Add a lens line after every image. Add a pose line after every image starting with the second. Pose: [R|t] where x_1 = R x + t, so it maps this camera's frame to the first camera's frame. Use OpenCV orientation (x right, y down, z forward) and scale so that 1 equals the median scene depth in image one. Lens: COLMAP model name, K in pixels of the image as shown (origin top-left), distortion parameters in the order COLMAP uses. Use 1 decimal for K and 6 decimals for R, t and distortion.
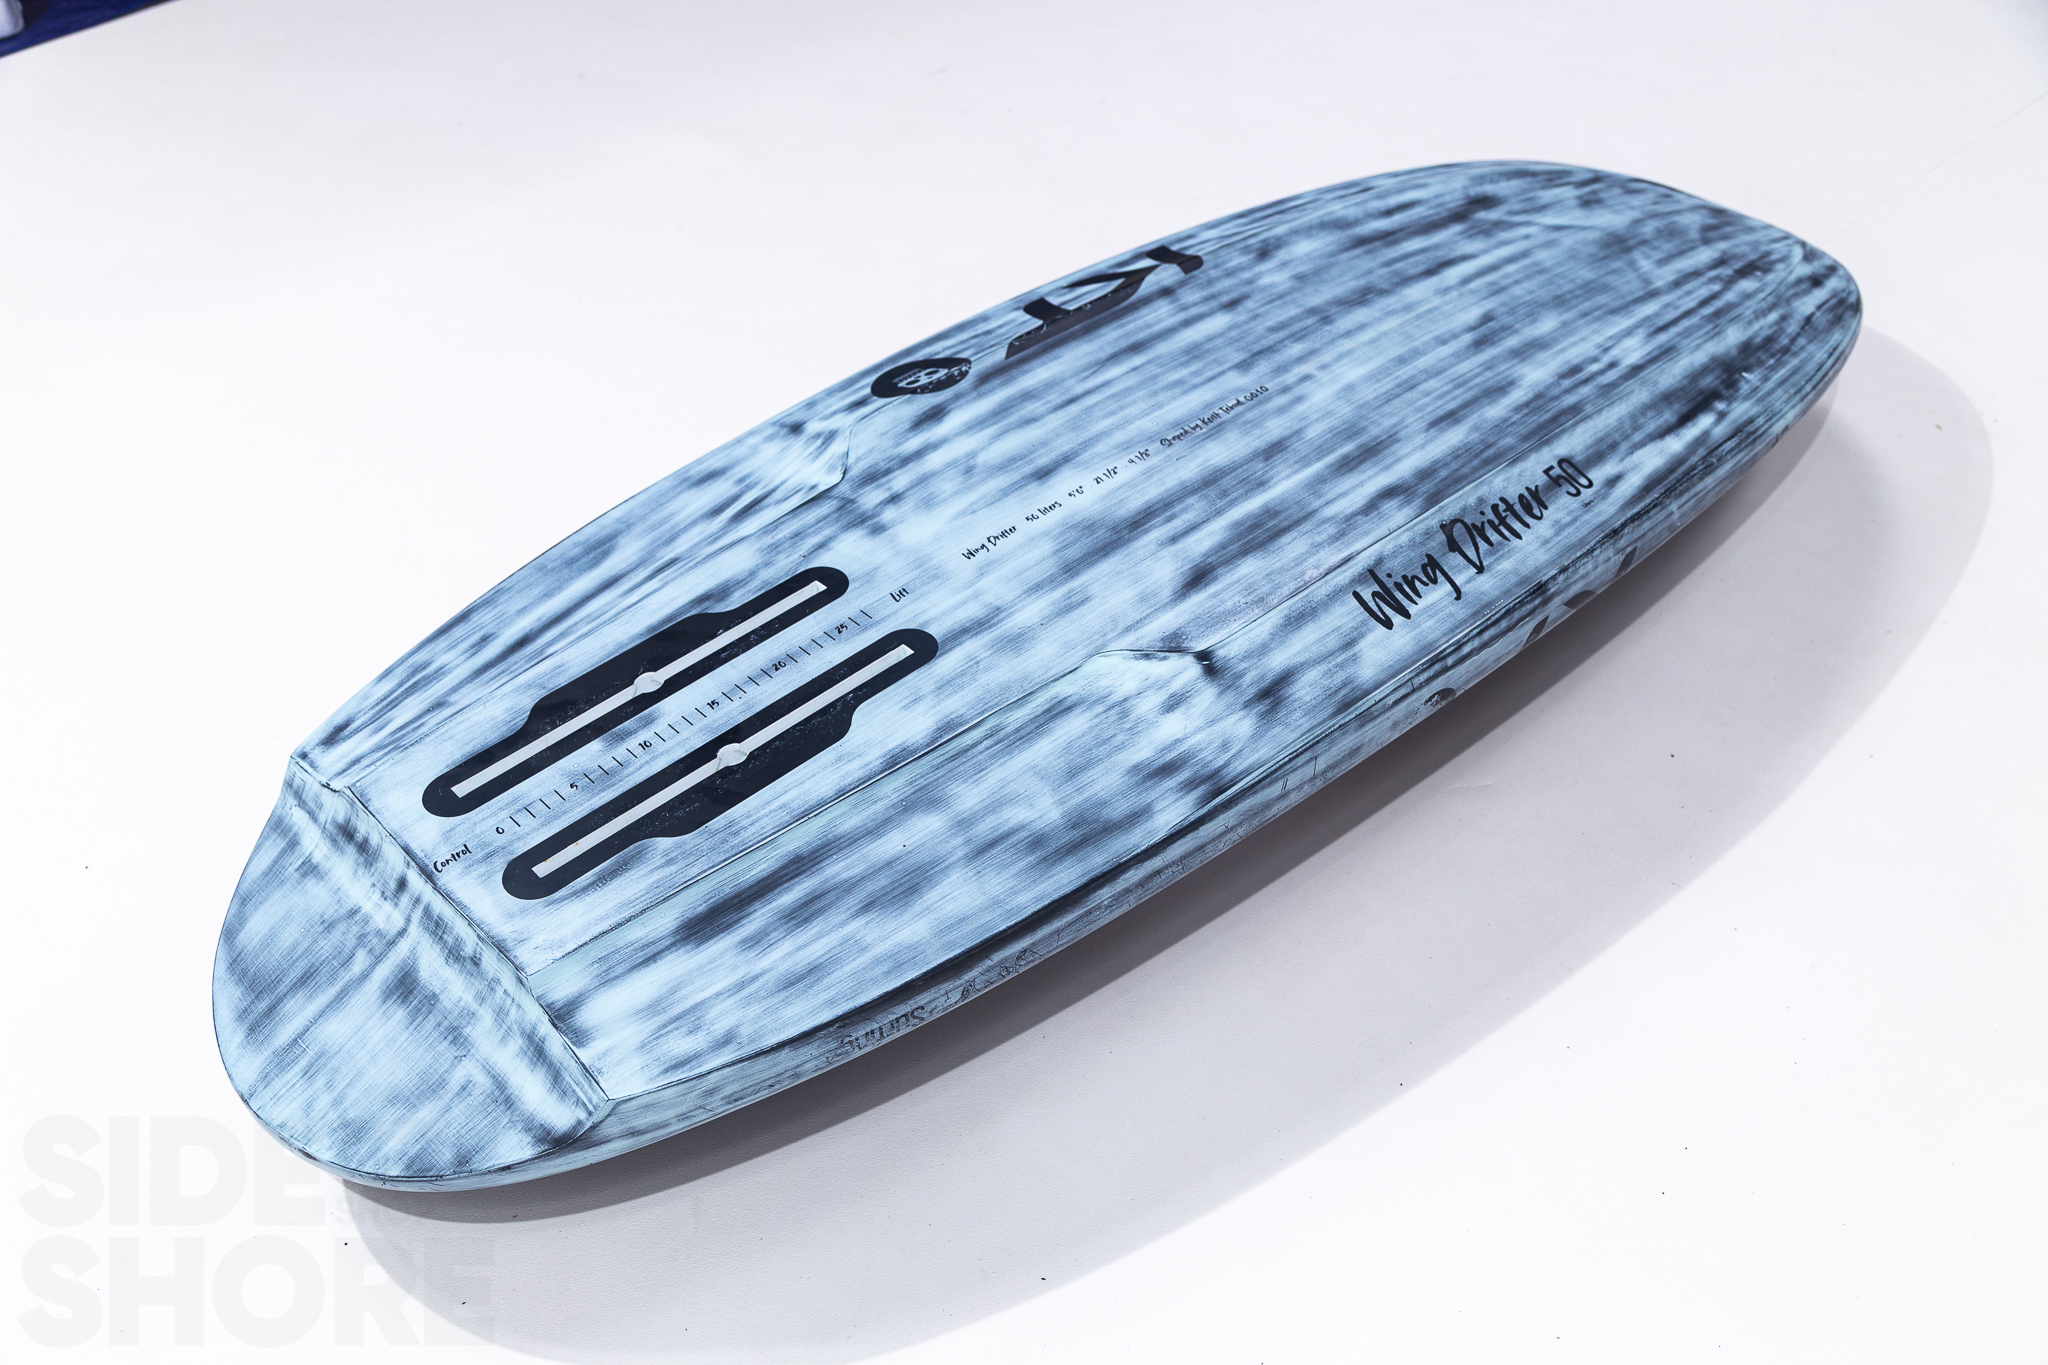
lens RADIAL K [[1950.9, 0, 991.5], [0, 1950.9, 689.3], [0, 0, 1]] dist [-0.002977, -0.001212]
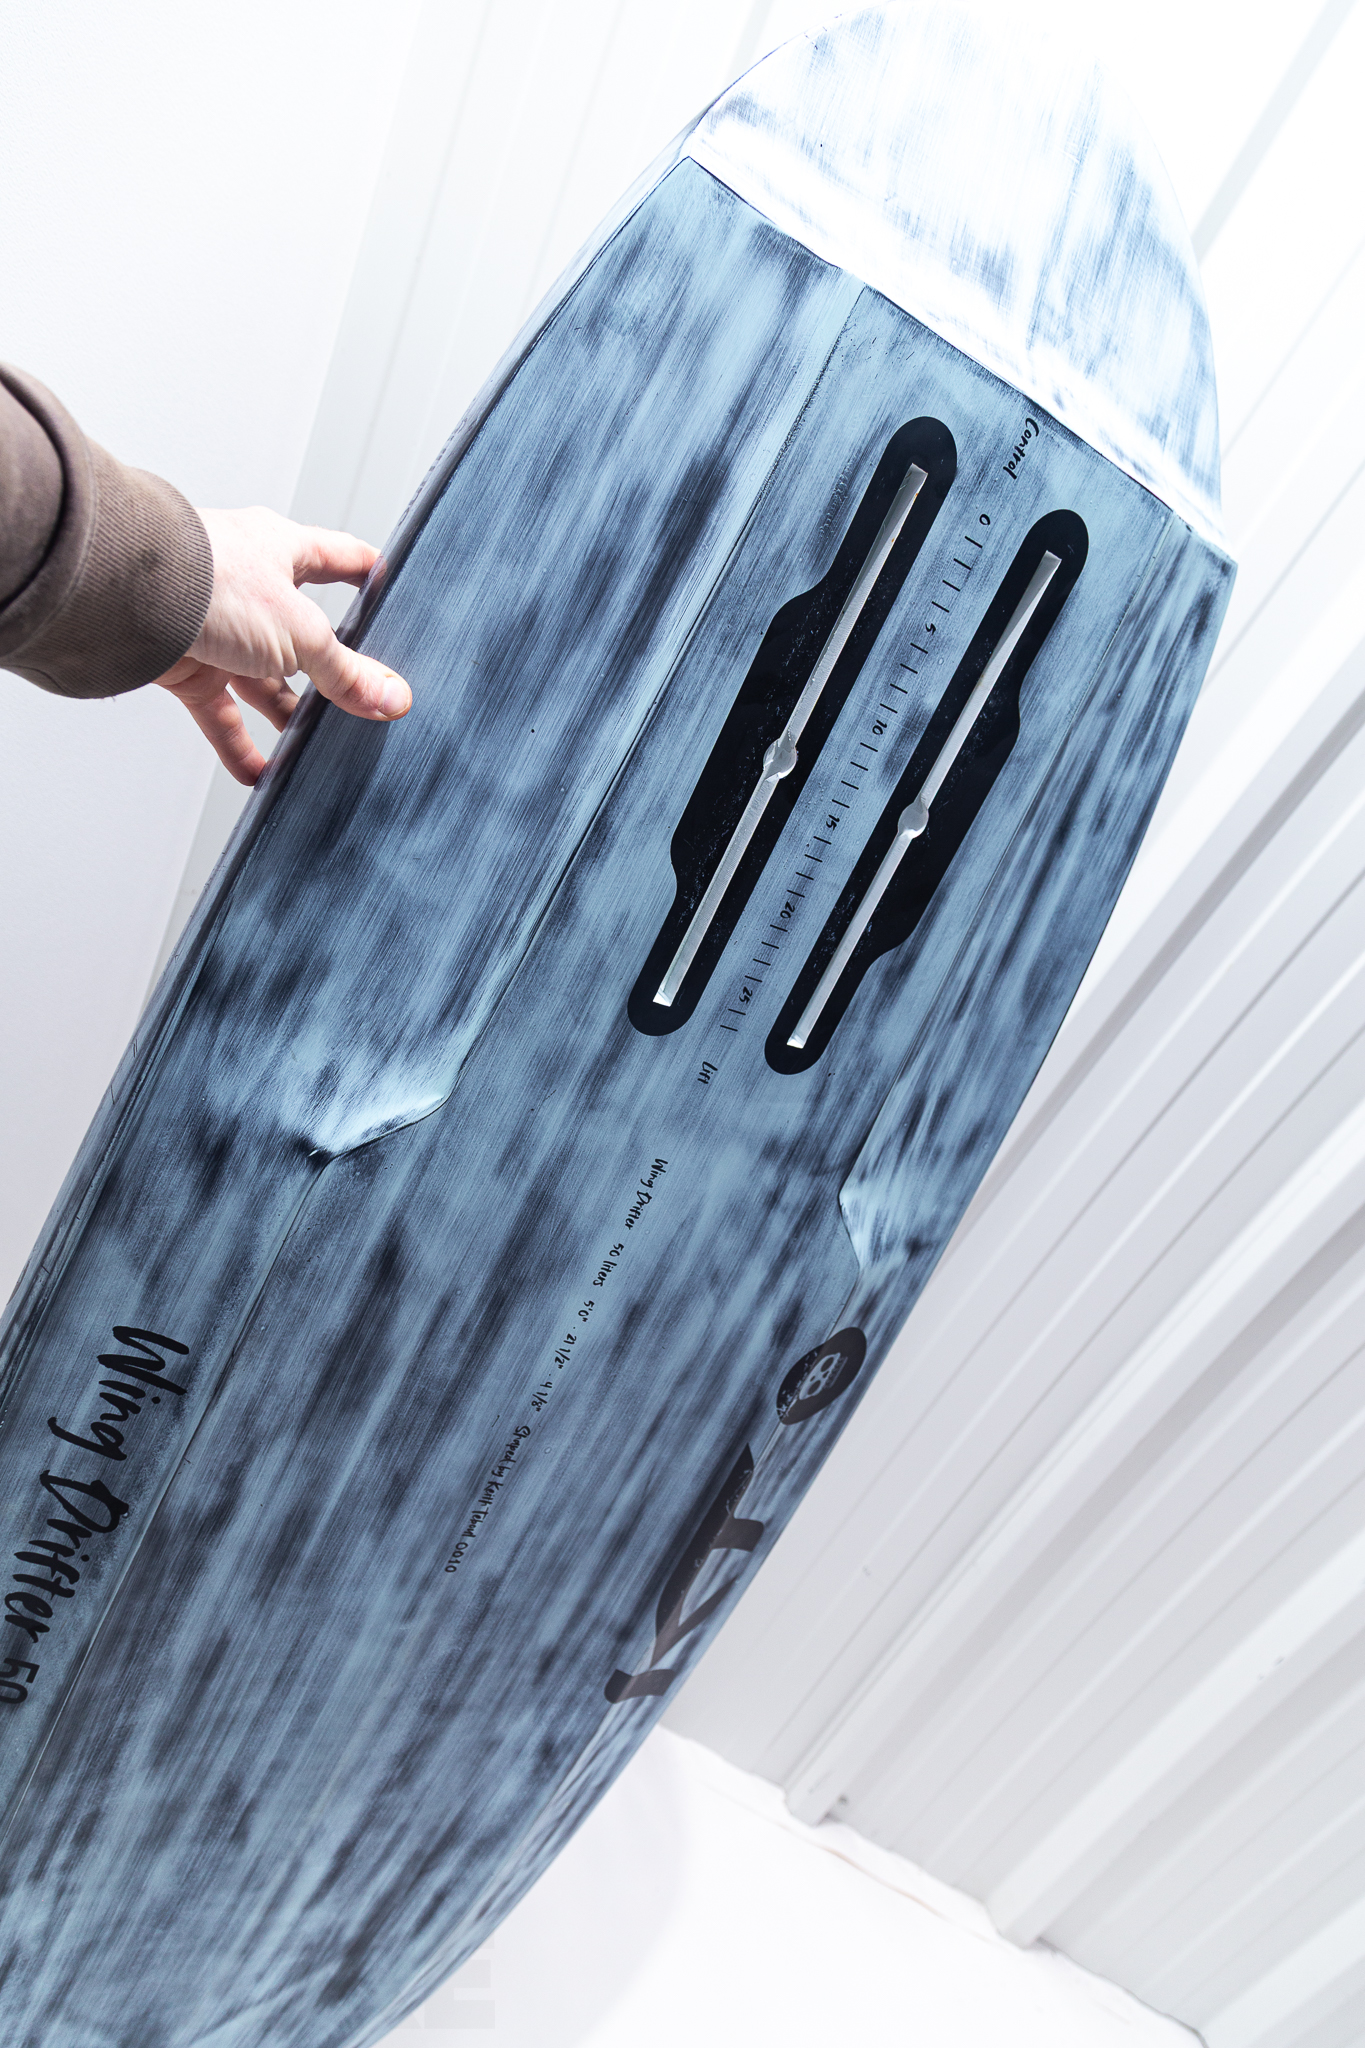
lens RADIAL K [[1255.9, 0, 682.5], [0, 1255.9, 1024.0], [0, 0, 1]] dist [0.190794, -0.033281]
pose [[-0.880506, 0.459899, -0.114903, 0.013432], [-0.473914, -0.848526, 0.235392, -0.143796], [0.010758, 0.261719, 0.965084, 0.445092]]
